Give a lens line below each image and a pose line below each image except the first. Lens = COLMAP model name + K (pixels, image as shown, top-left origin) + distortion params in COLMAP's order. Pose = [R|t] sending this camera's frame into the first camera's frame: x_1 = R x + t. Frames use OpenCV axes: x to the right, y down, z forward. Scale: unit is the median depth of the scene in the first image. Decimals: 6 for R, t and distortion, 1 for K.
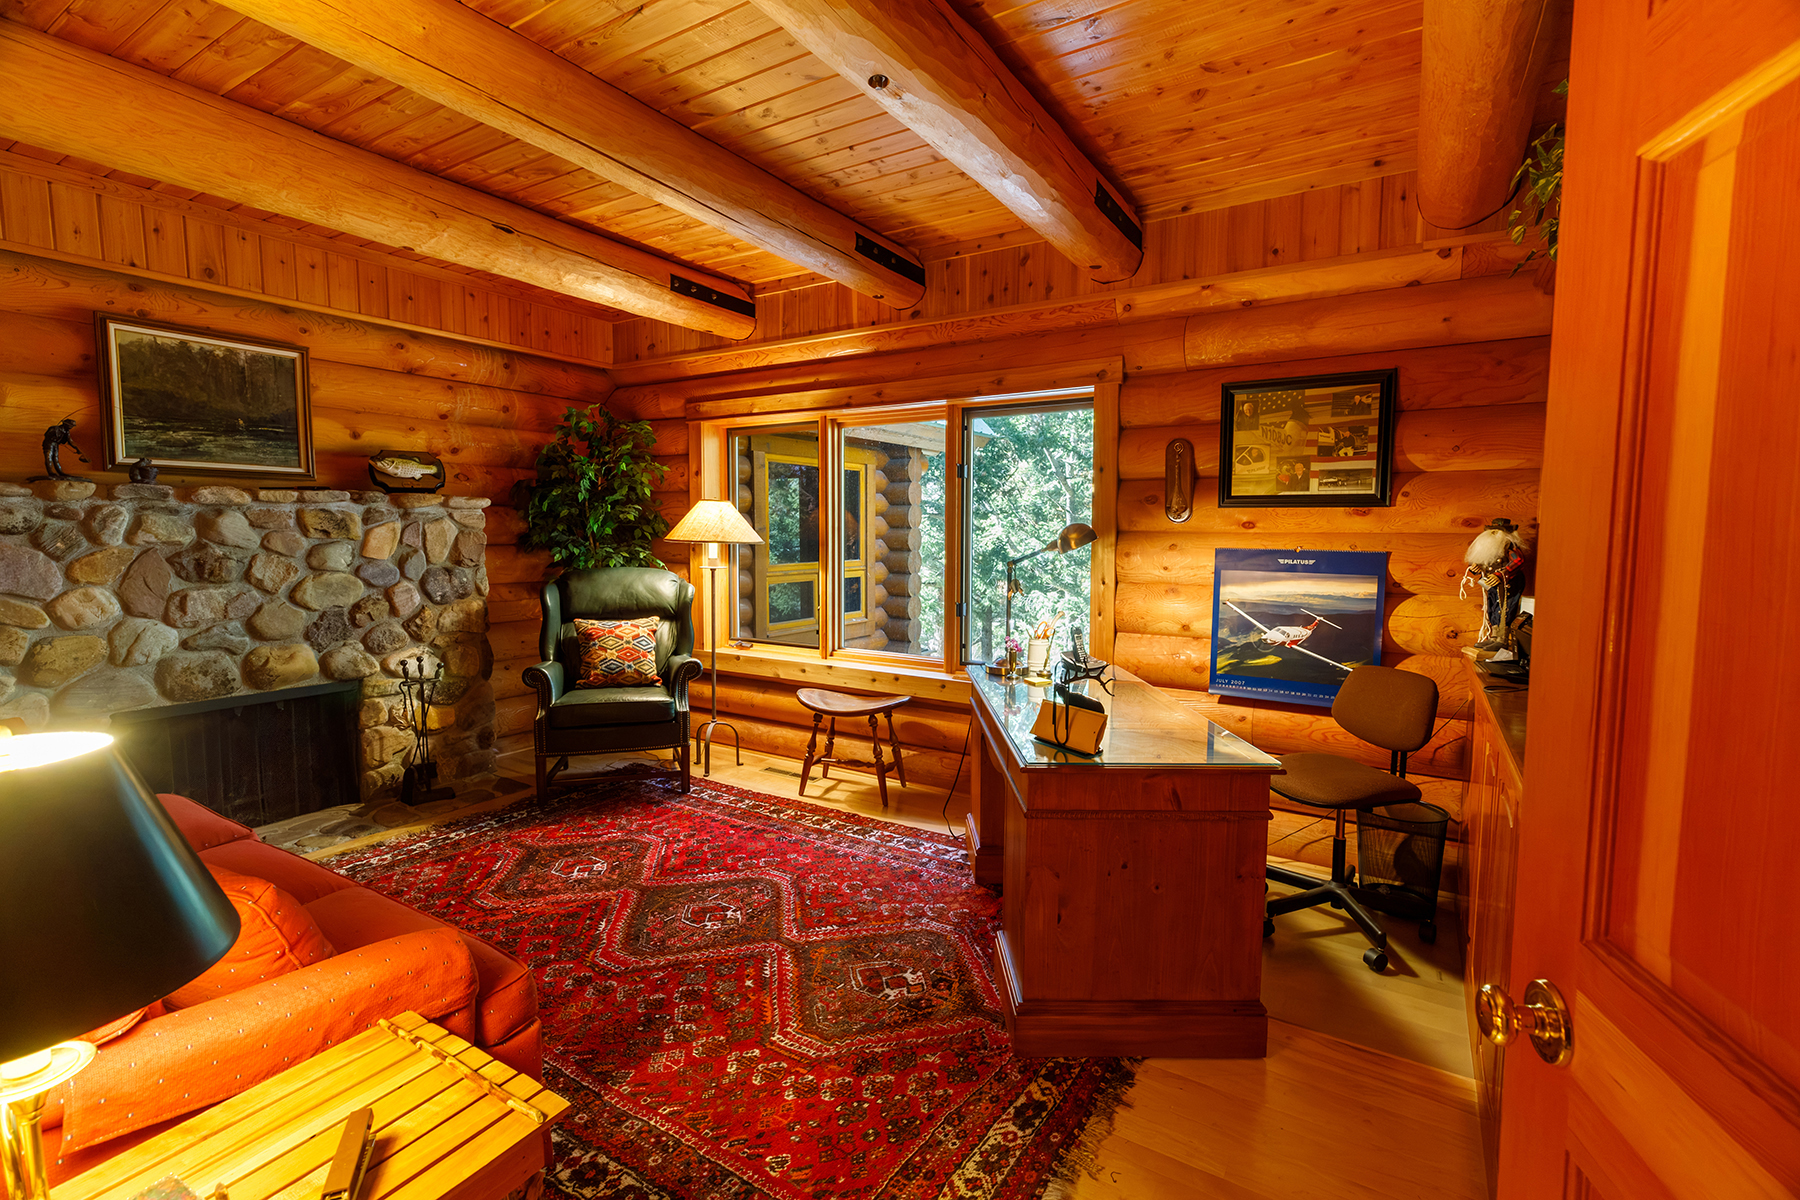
lens RADIAL K [[811.7, 0, 916.1], [0, 811.7, 596.9], [0, 0, 1]] dist [0.003451, 0.000464]
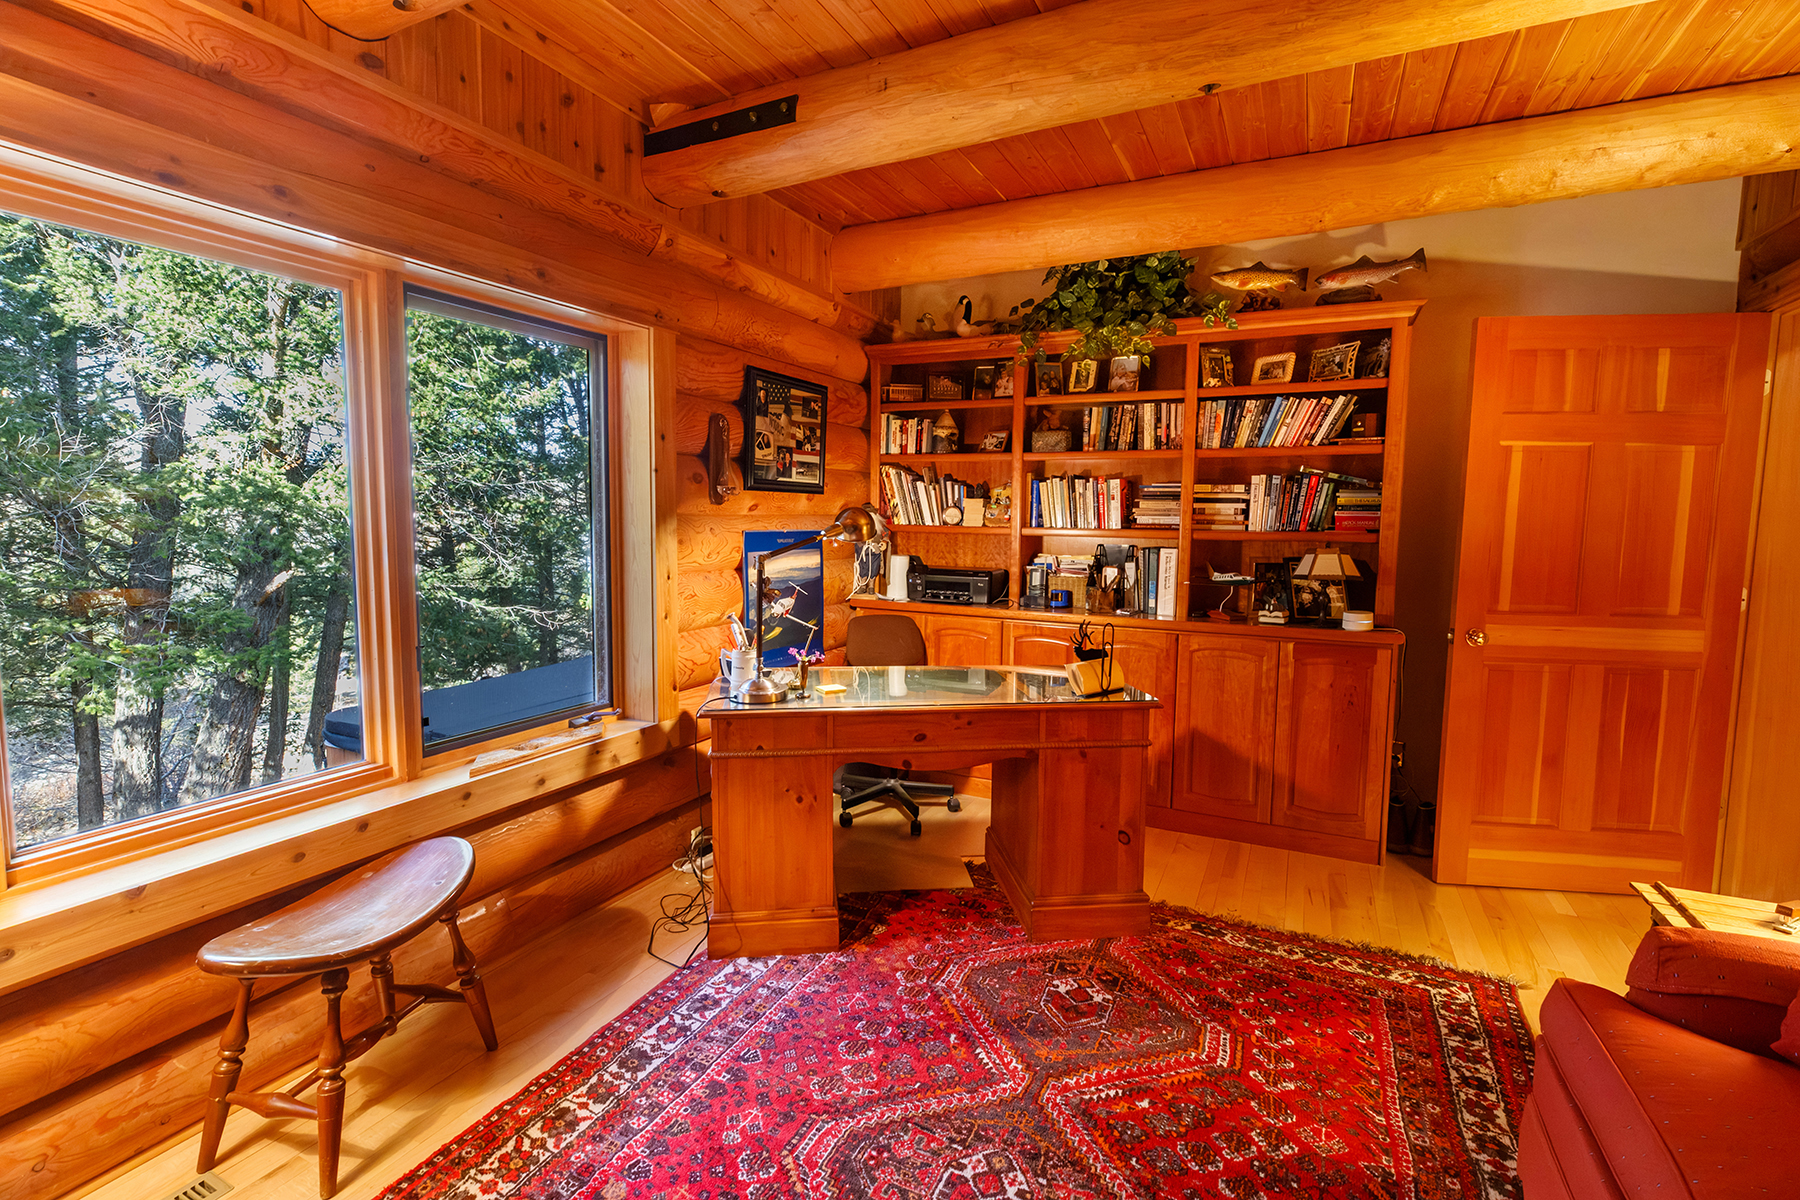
lens RADIAL K [[811.7, 0, 918.8], [0, 811.7, 594.1], [0, 0, 1]] dist [0.003451, 0.000464]
pose [[-0.106469, -0.106176, 0.988631, -0.668788], [0.070097, 0.991007, 0.113980, -0.084814], [-0.991842, 0.081435, -0.098069, 0.926967]]
